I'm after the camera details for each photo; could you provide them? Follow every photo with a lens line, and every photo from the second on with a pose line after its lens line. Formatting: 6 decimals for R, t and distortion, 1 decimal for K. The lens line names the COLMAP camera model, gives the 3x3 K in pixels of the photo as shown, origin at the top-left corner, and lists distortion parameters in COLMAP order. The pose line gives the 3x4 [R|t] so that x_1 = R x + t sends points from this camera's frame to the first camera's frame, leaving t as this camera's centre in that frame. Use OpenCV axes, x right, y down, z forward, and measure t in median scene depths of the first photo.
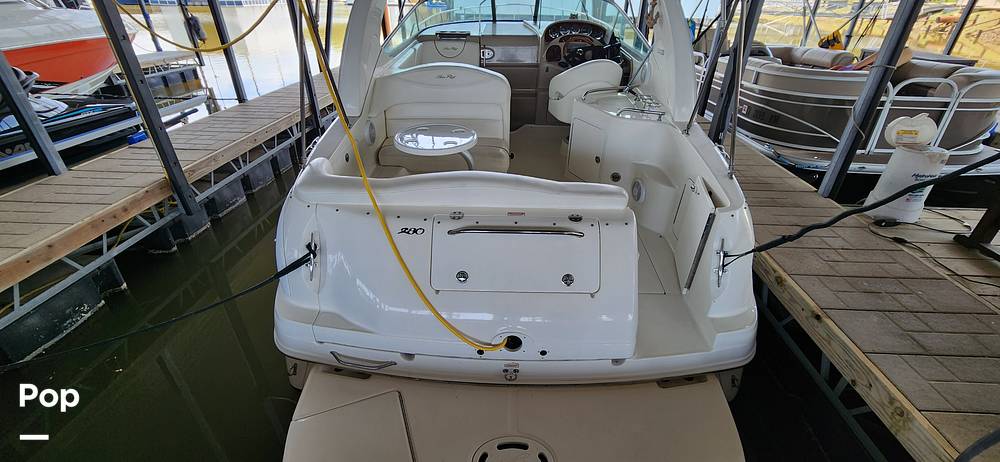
lens RADIAL K [[408.2, 0, 509.2], [0, 408.2, 236.0], [0, 0, 1]] dist [-0.000518, -0.000536]
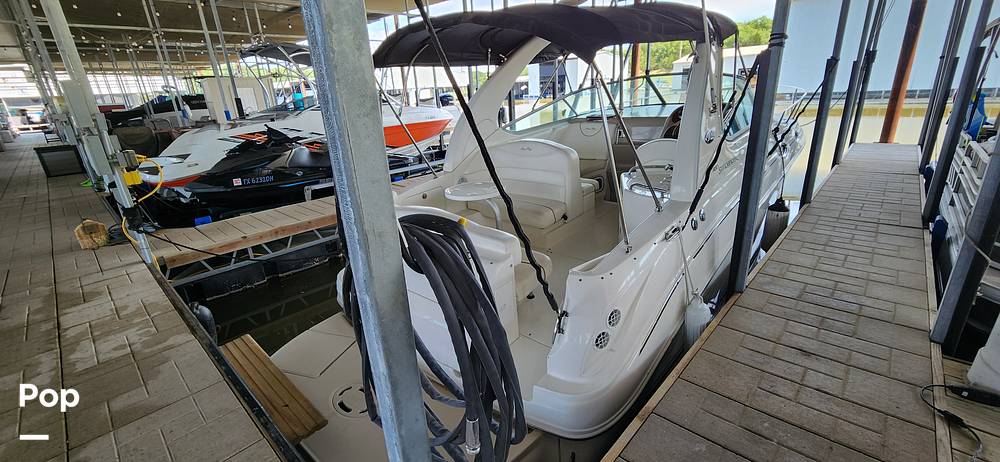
lens RADIAL K [[408.2, 0, 509.2], [0, 408.2, 236.0], [0, 0, 1]] dist [-0.000518, -0.000536]
pose [[0.756760, 0.166990, -0.632003, 0.330922], [-0.276628, 0.957793, -0.078163, -0.009096], [0.592276, 0.233980, 0.771014, 0.027834]]
